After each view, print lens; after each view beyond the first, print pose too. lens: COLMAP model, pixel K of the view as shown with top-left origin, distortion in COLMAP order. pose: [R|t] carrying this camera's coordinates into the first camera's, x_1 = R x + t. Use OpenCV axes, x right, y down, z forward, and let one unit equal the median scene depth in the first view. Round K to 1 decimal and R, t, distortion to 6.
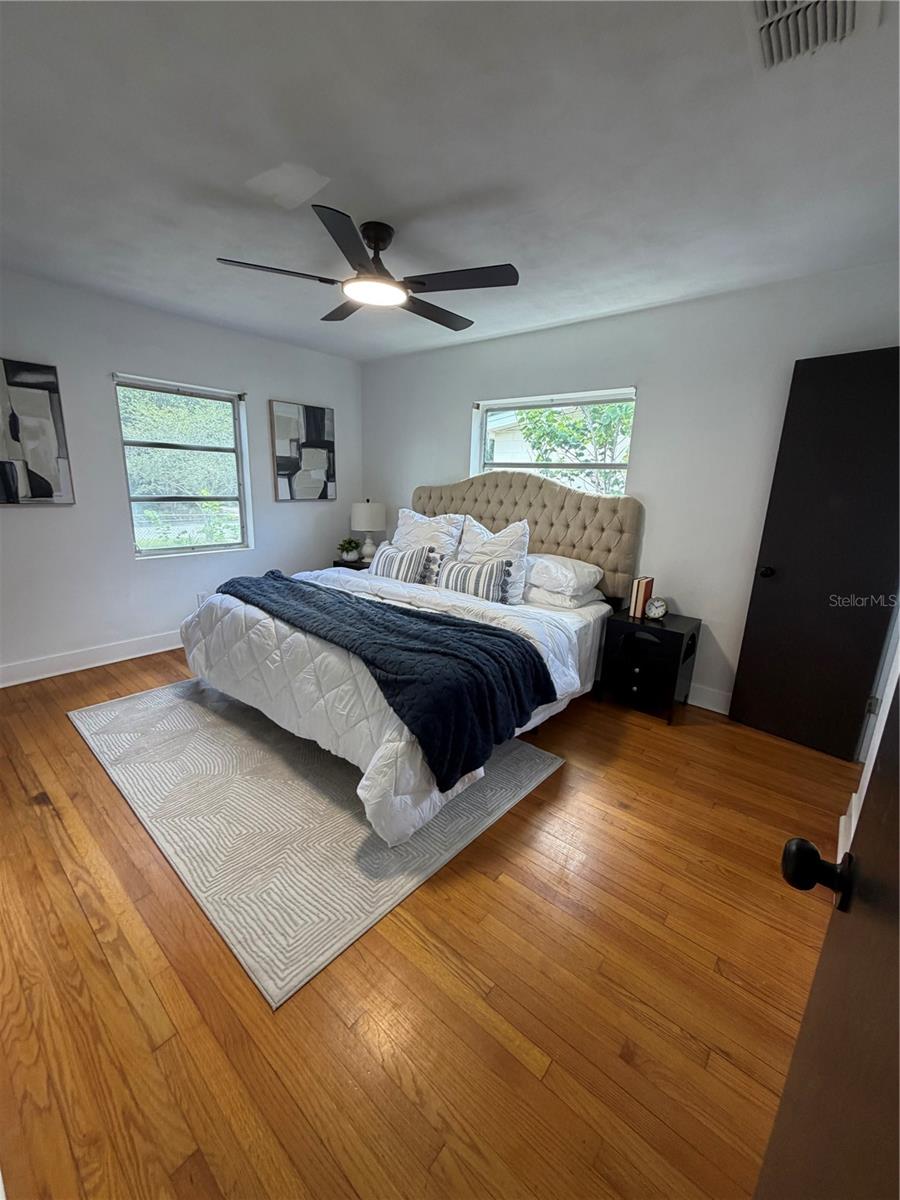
lens RADIAL K [[479.5, 0, 448.3], [0, 479.5, 594.6], [0, 0, 1]] dist [-0.002515, 0.000699]
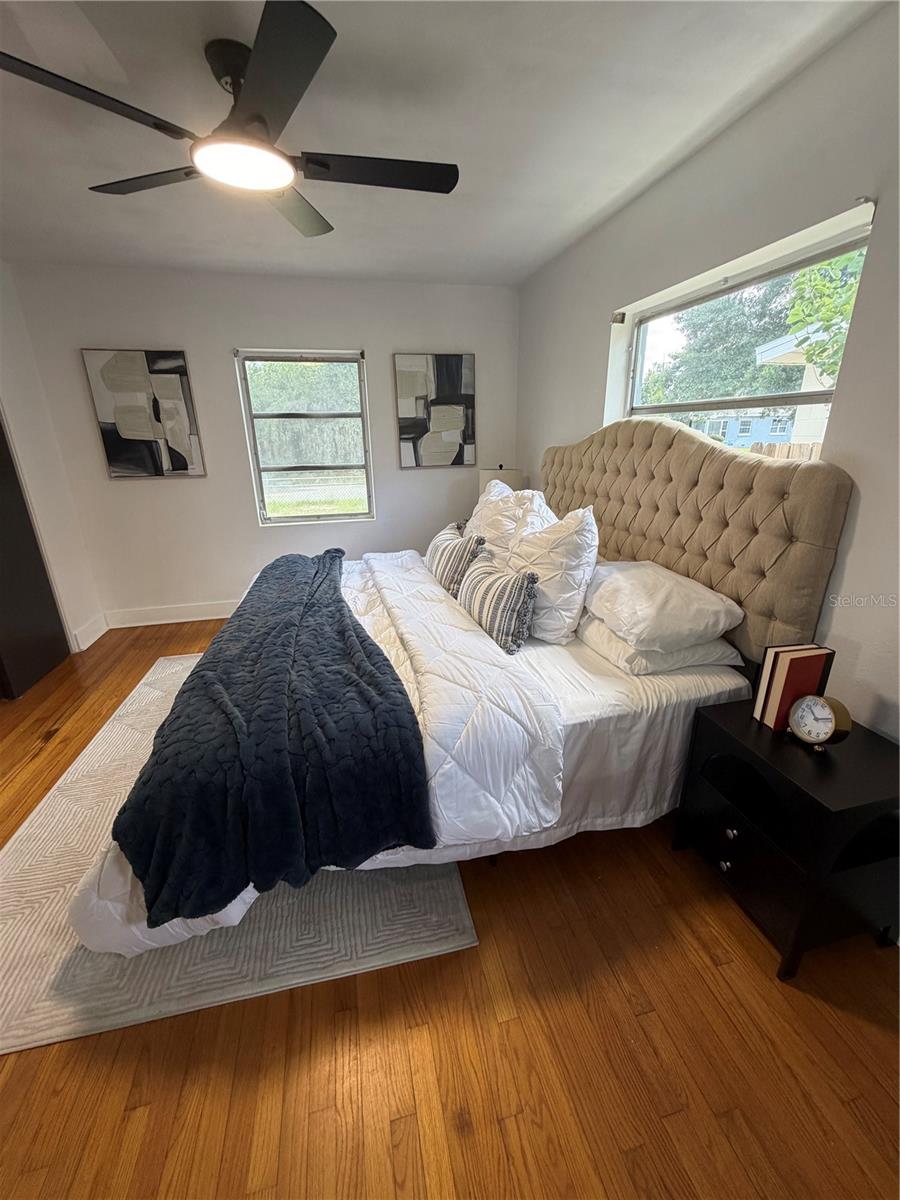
lens RADIAL K [[479.5, 0, 446.9], [0, 479.5, 594.5], [0, 0, 1]] dist [-0.002515, 0.000699]
pose [[0.800296, 0.147843, -0.581092, 0.412767], [-0.097223, 0.988297, 0.117547, -0.109491], [0.591670, -0.037577, 0.805304, 0.455857]]
